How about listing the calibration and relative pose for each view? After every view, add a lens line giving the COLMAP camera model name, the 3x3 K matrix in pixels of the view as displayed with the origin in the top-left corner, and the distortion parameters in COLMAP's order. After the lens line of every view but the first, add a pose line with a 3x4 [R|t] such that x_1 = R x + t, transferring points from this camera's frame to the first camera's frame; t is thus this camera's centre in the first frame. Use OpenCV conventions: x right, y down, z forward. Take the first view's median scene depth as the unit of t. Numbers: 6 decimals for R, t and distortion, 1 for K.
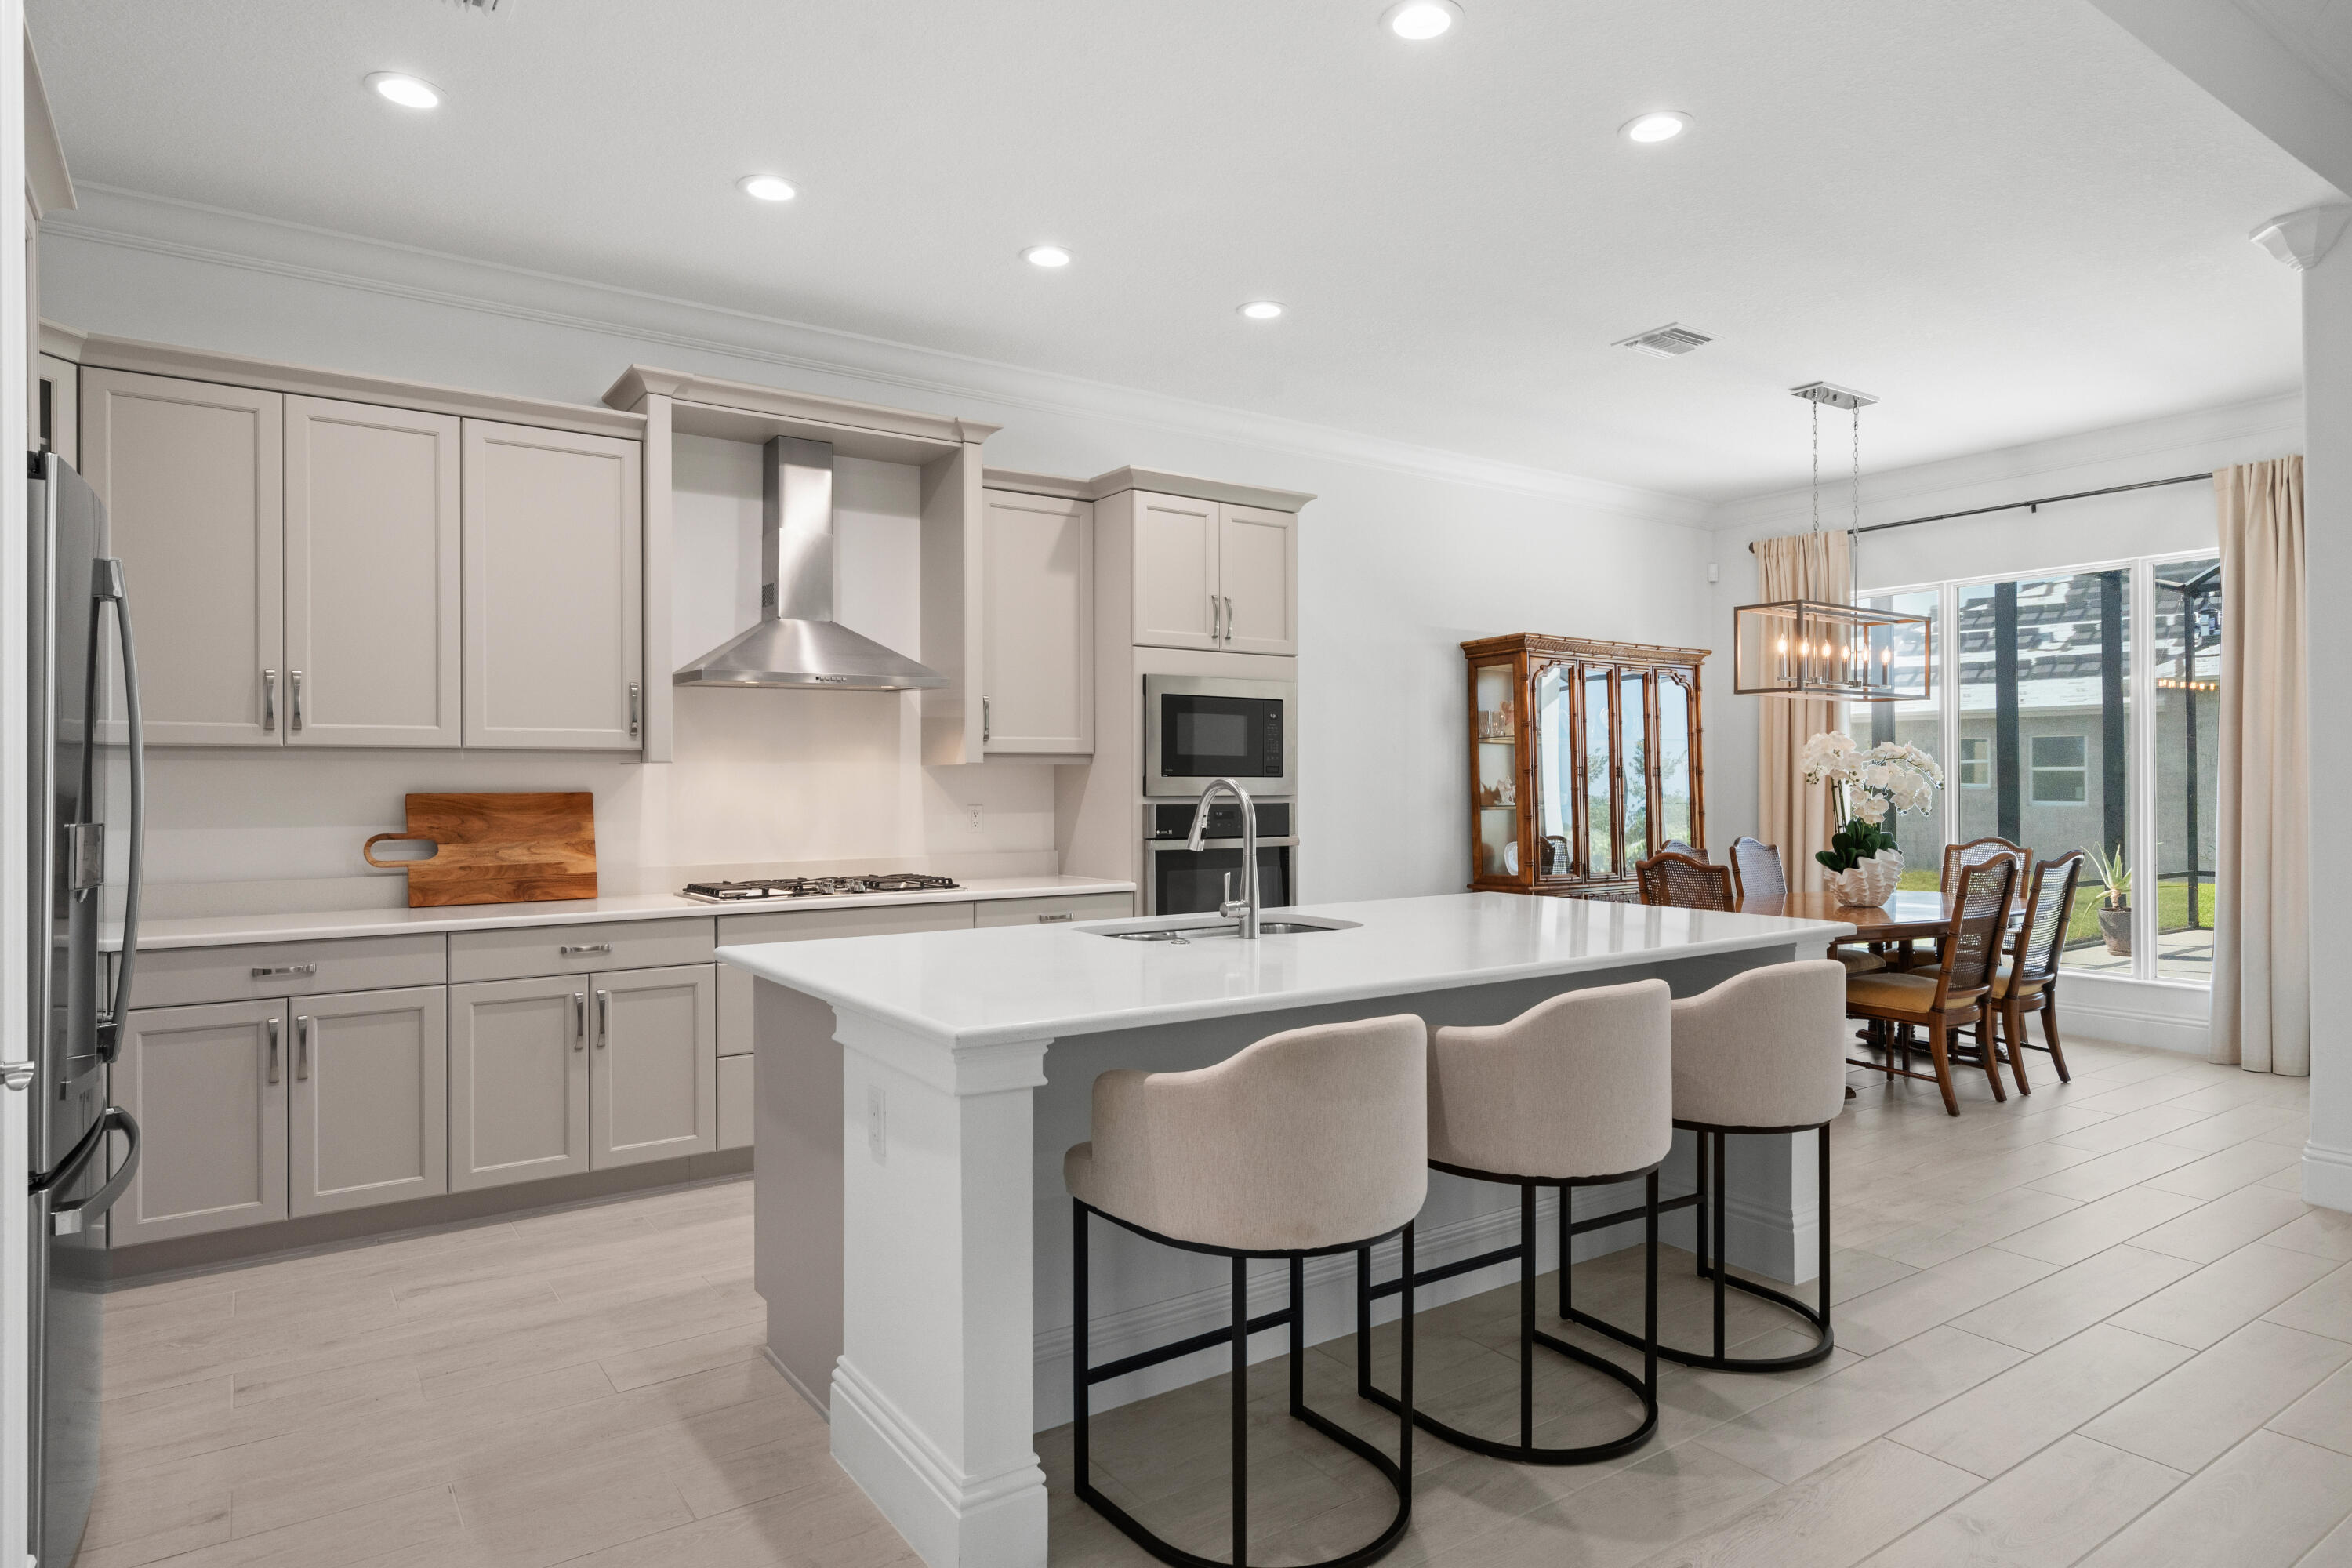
lens RADIAL K [[1343.9, 0, 1173.2], [0, 1343.9, 780.2], [0, 0, 1]] dist [0.005922, 0.001757]
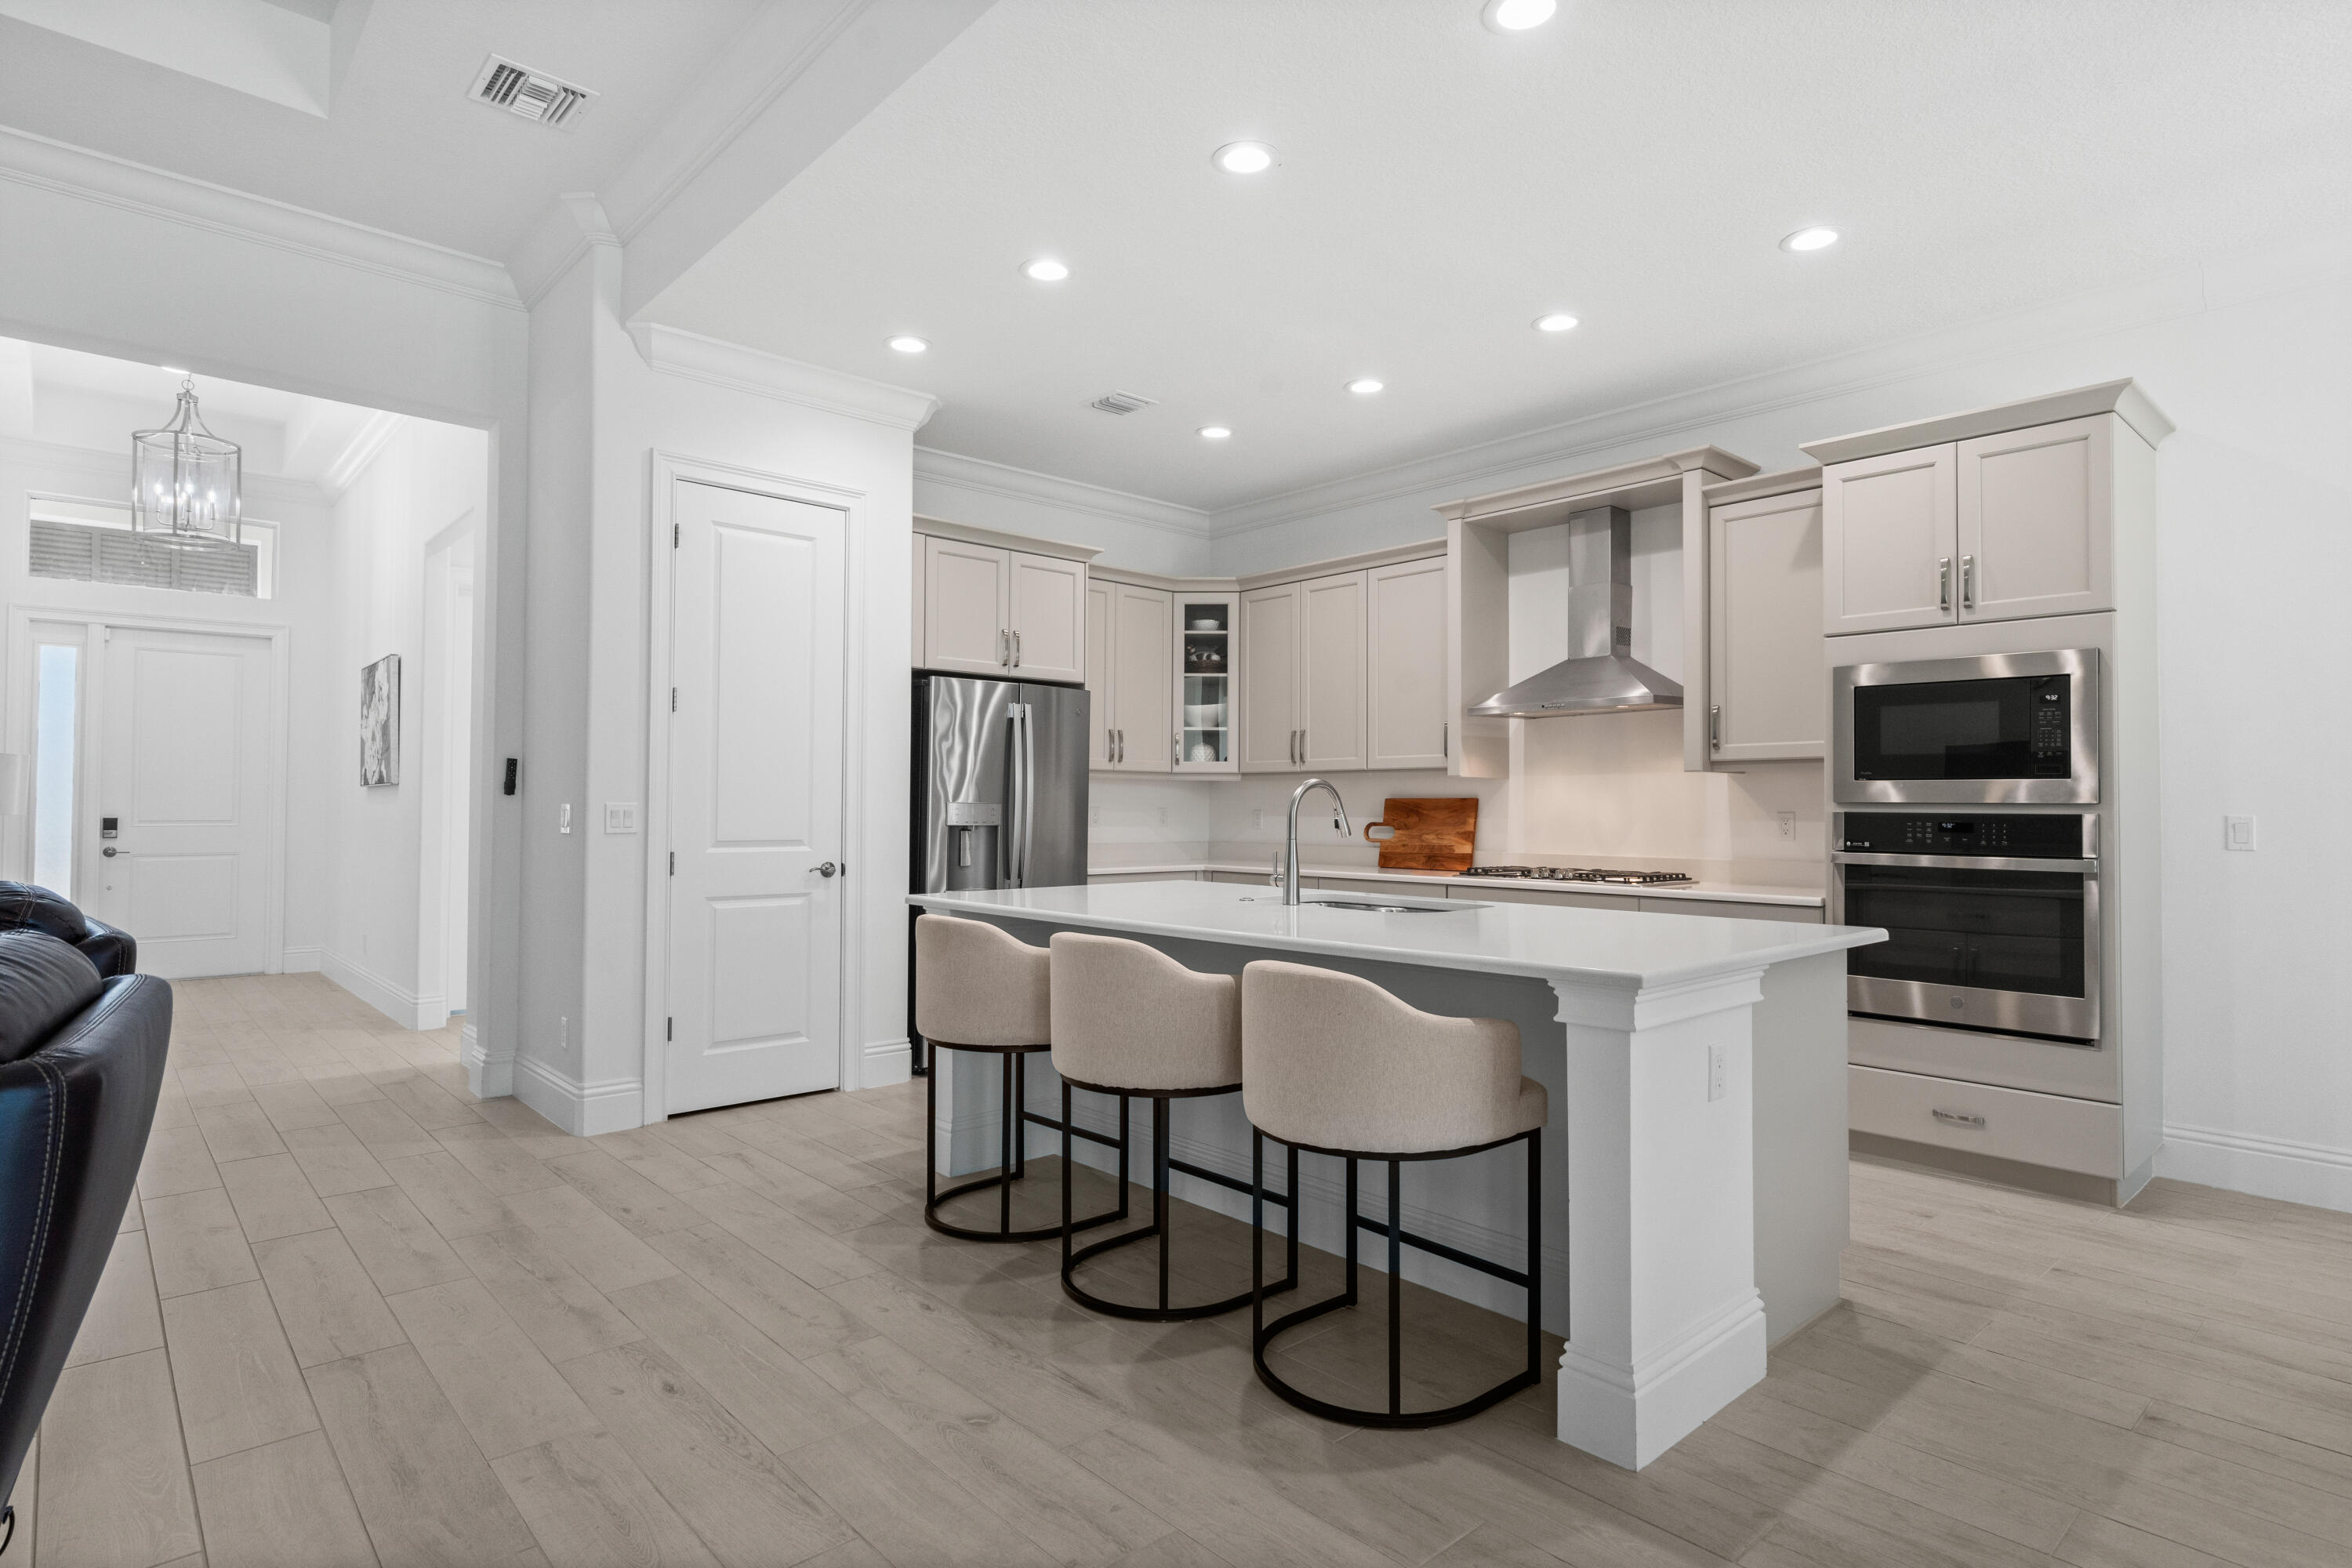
lens RADIAL K [[1221.6, 0, 1176.0], [0, 1221.6, 784.0], [0, 0, 1]] dist [0.000622, -0.000625]
pose [[0.130689, -0.014675, -0.991315, 0.854094], [-0.003698, 0.999876, -0.015290, 0.015655], [0.991417, 0.005664, 0.130618, 0.534393]]
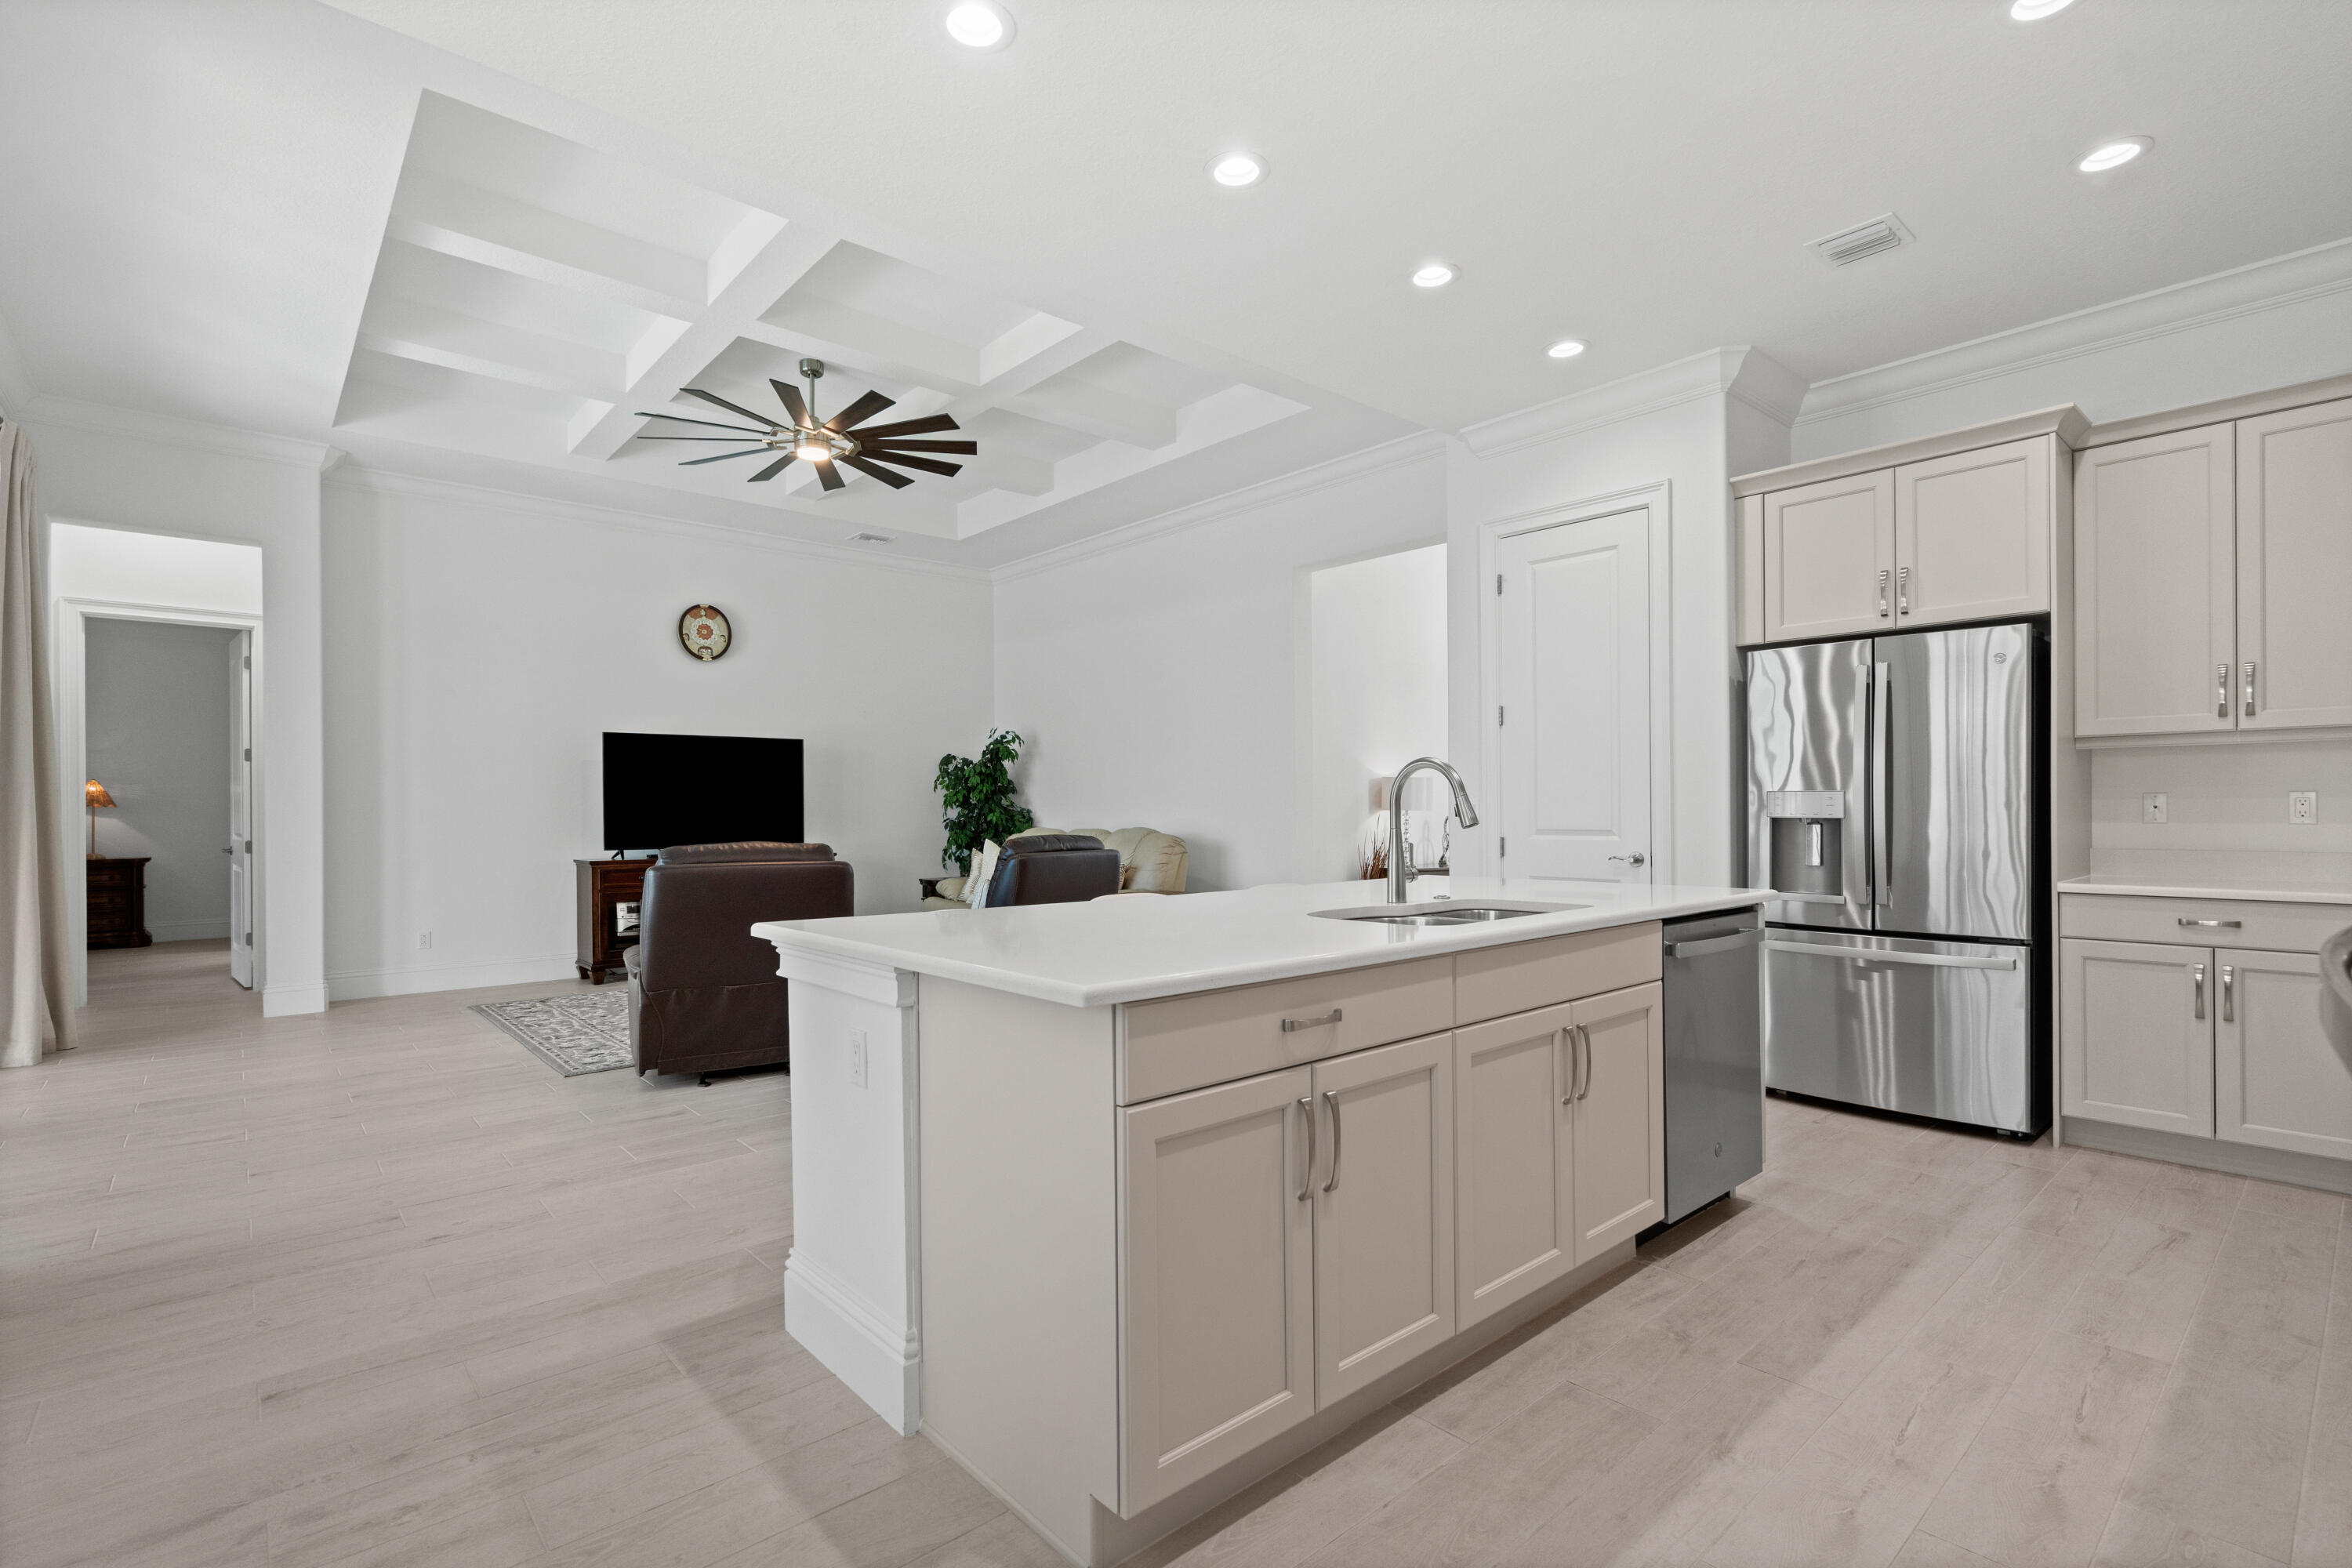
lens RADIAL K [[1077.4, 0, 1174.1], [0, 1077.4, 807.1], [0, 0, 1]] dist [-0.002200, 0.000737]
pose [[-0.993565, 0.009996, -0.112822, 0.246550], [0.010552, 0.999935, -0.004325, 0.028677], [0.112771, -0.005488, -0.993606, 1.349472]]
